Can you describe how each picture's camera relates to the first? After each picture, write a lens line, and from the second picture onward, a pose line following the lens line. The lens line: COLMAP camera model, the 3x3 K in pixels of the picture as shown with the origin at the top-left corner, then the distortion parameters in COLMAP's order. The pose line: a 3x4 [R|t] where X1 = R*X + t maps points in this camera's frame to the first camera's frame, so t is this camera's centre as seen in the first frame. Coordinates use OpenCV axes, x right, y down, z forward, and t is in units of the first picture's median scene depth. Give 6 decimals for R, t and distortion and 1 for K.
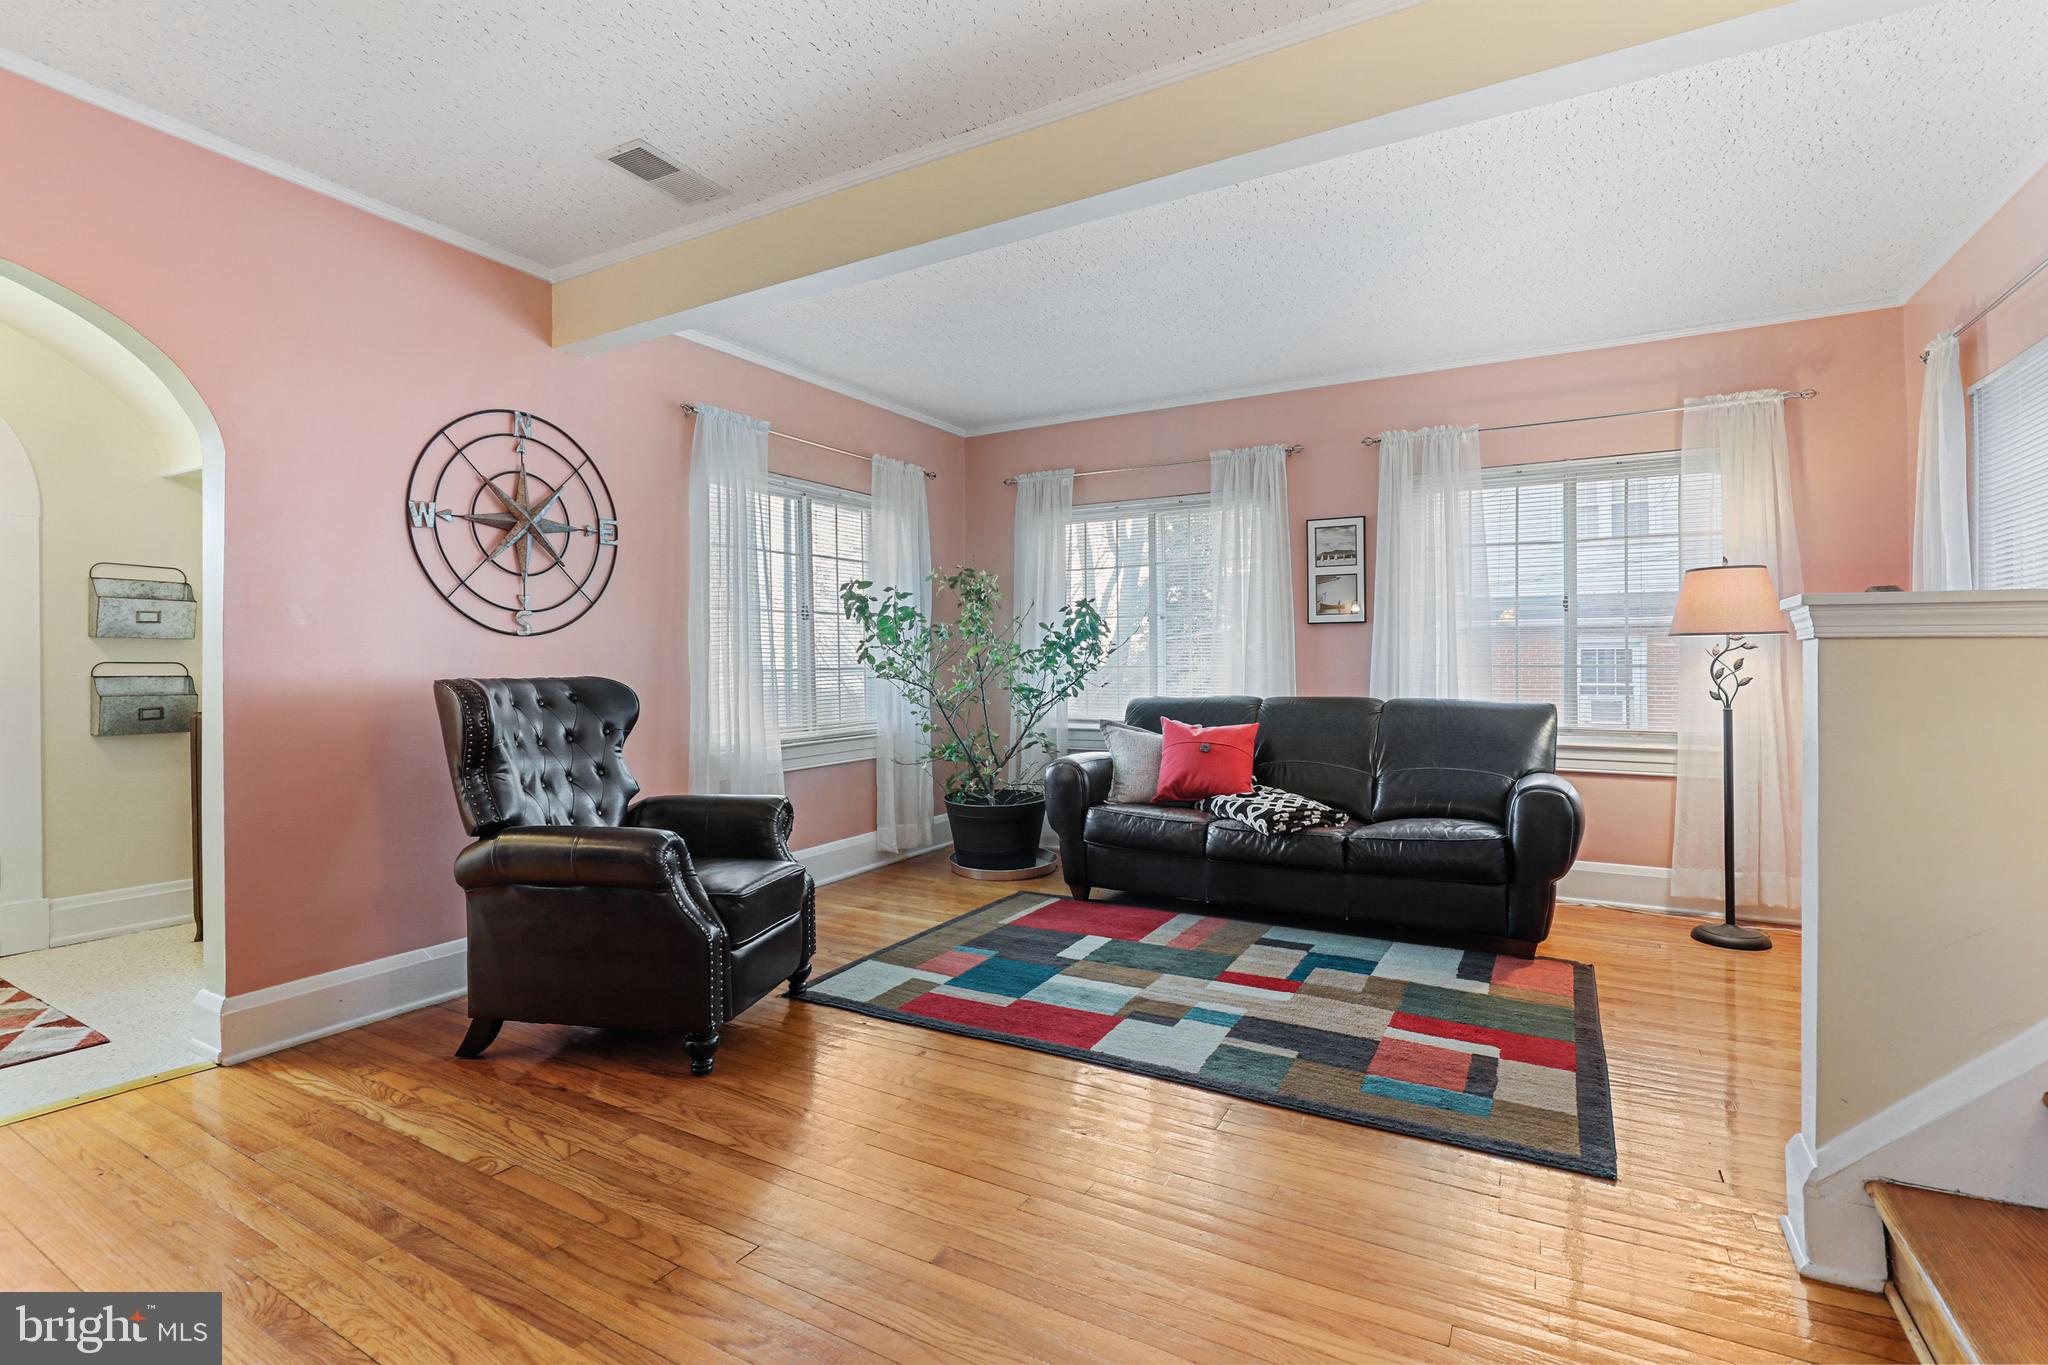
lens RADIAL K [[956.4, 0, 1034.9], [0, 956.4, 670.7], [0, 0, 1]] dist [-0.012052, 0.003144]
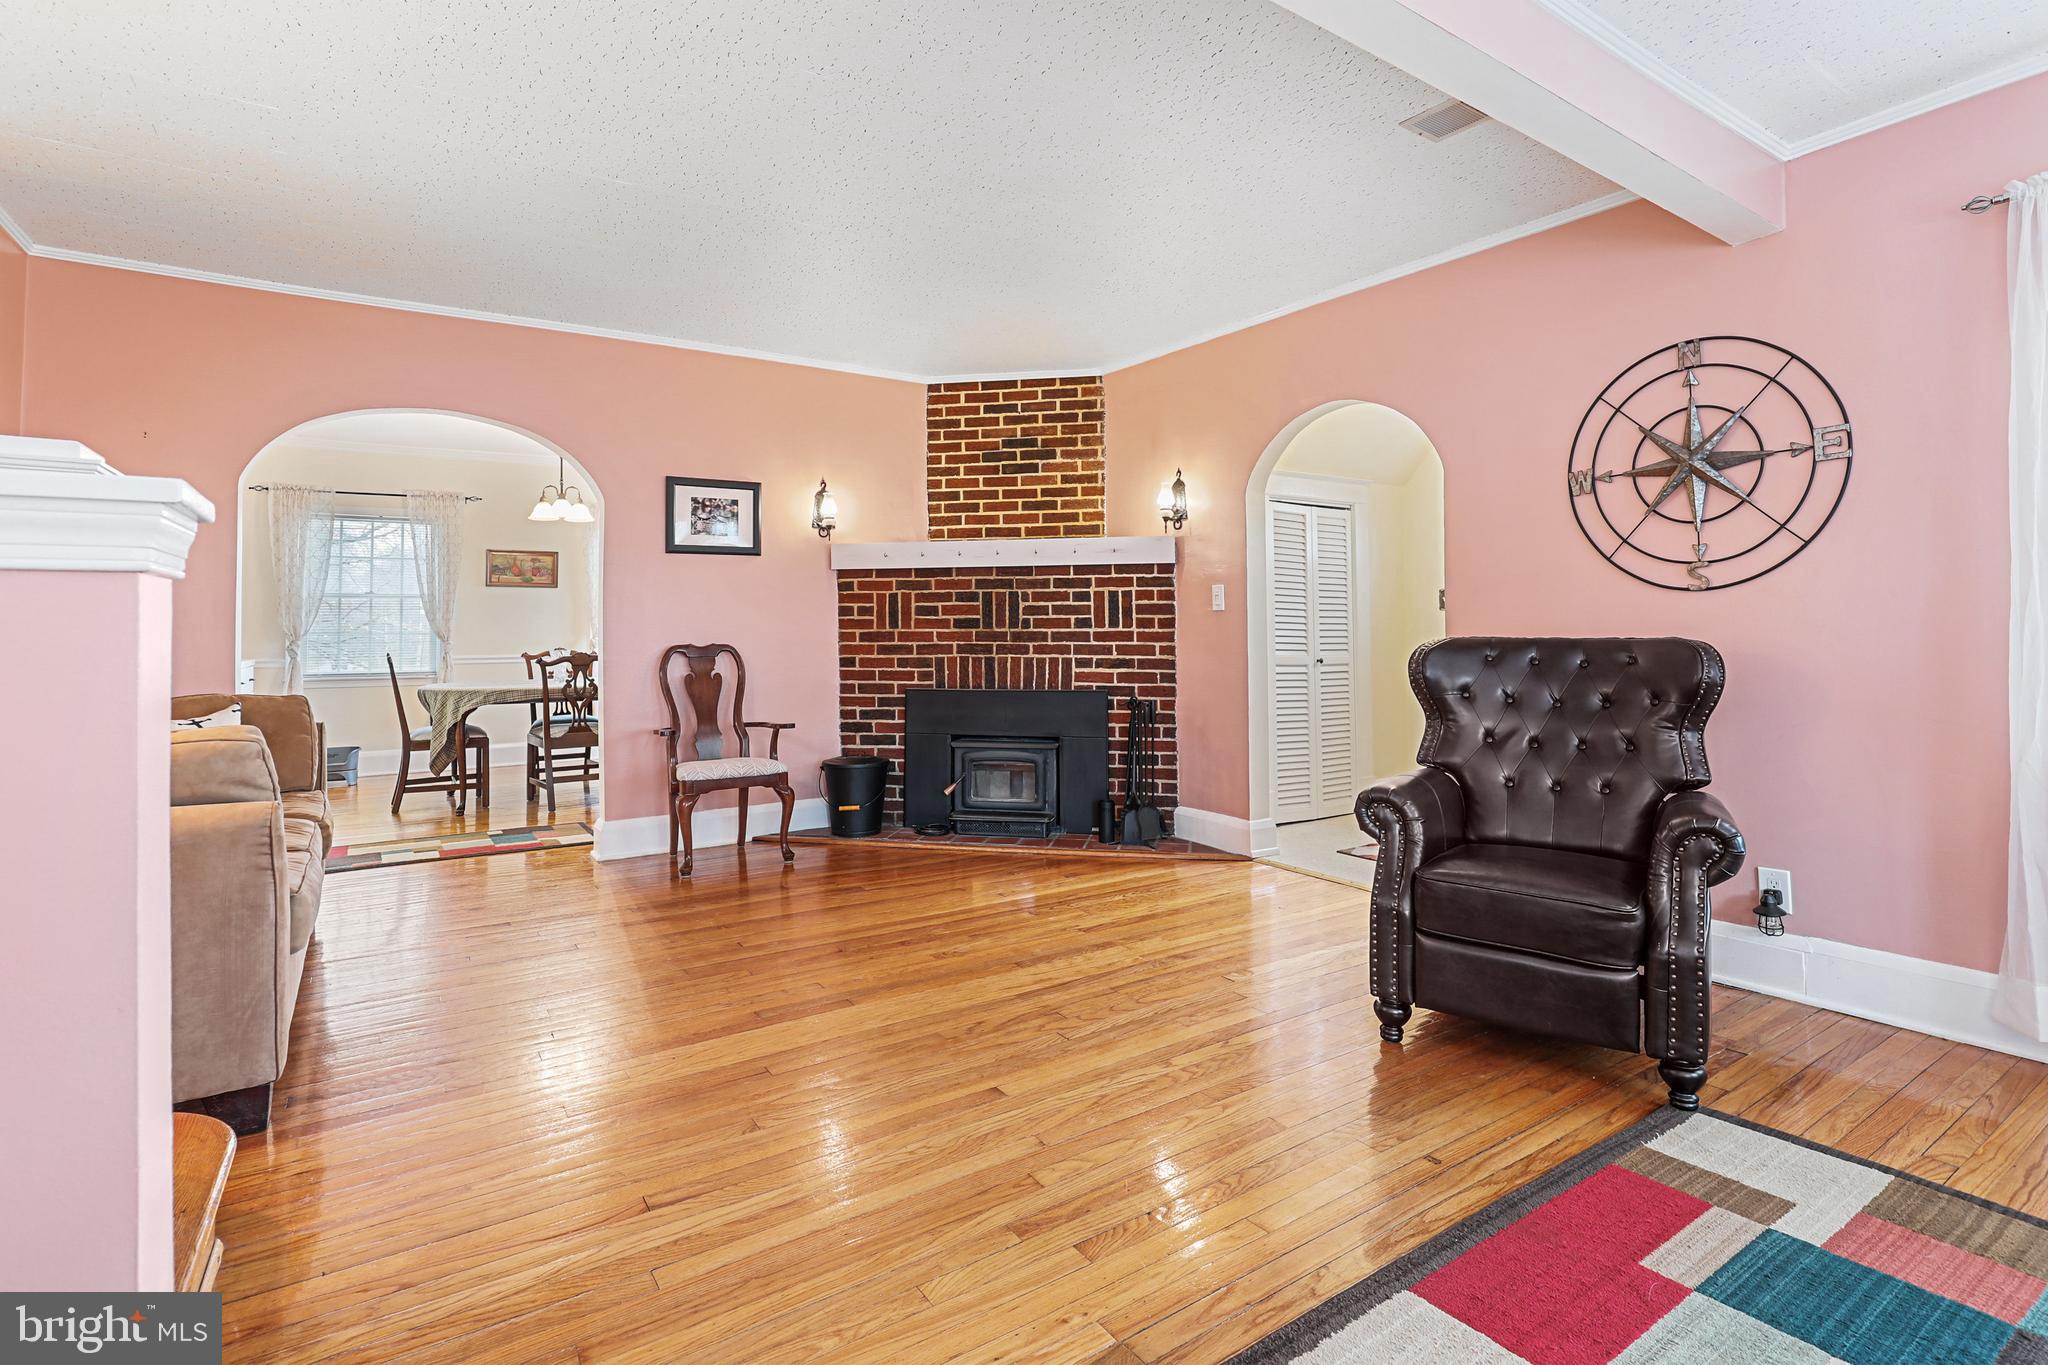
lens RADIAL K [[956.4, 0, 996.8], [0, 956.4, 612.2], [0, 0, 1]] dist [-0.012052, 0.003144]
pose [[-0.464249, -0.012949, -0.885610, 0.499968], [0.004065, 0.999851, -0.016751, -0.004190], [0.885695, -0.011377, -0.464127, 0.764487]]
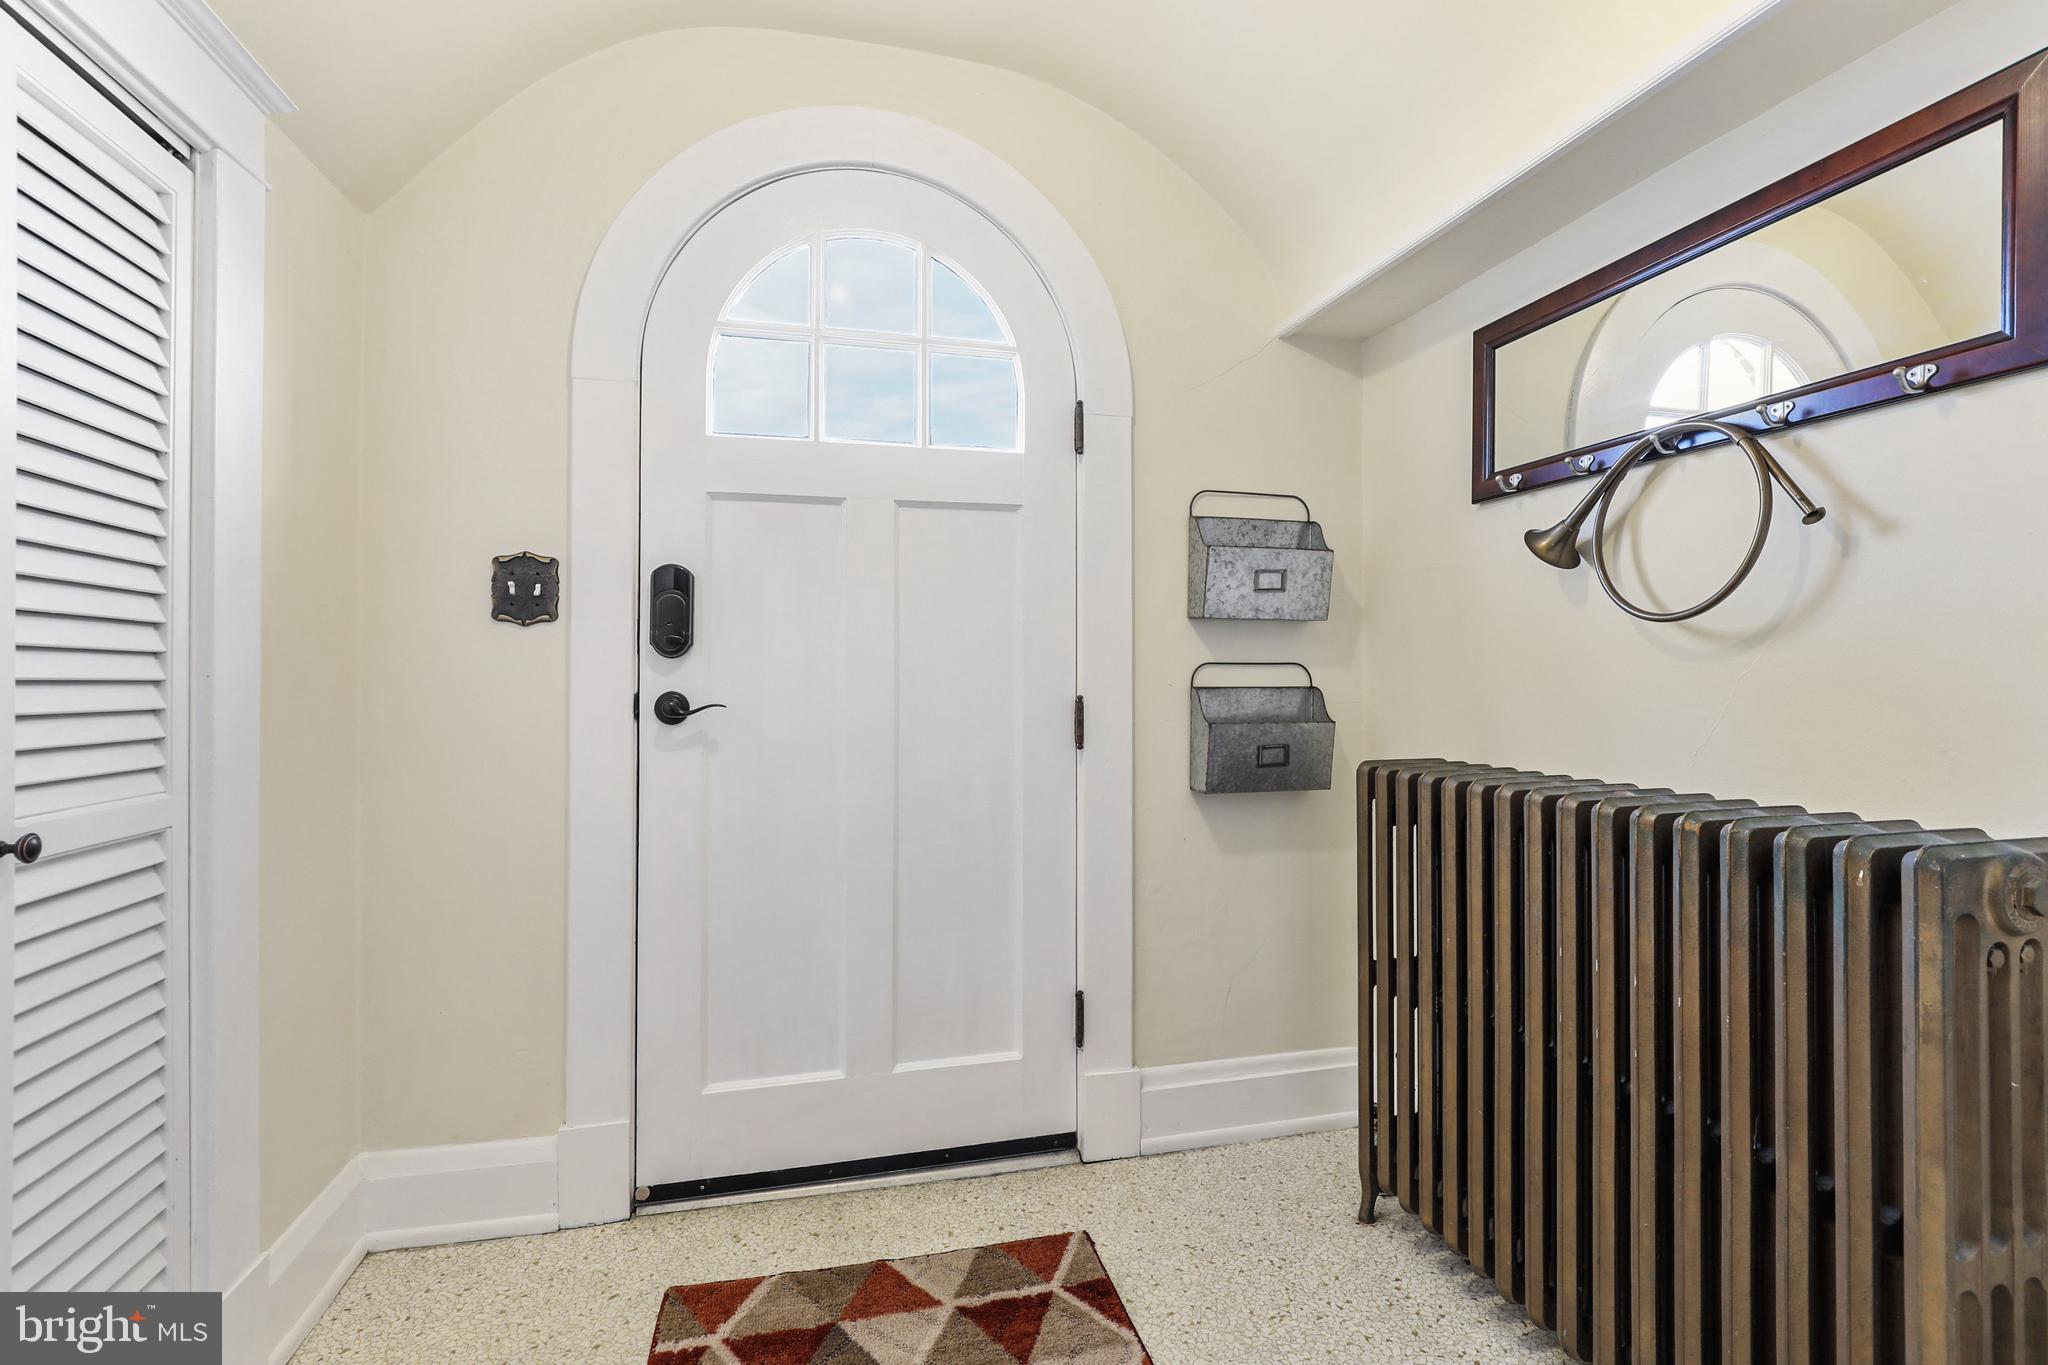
lens RADIAL K [[900.7, 0, 1017.0], [0, 900.7, 673.7], [0, 0, 1]] dist [-0.013367, -0.000090]
pose [[0.677312, -0.001720, -0.735694, -0.676848], [0.000170, 0.999998, -0.002182, -0.001371], [0.735696, 0.001352, 0.677311, 0.560396]]
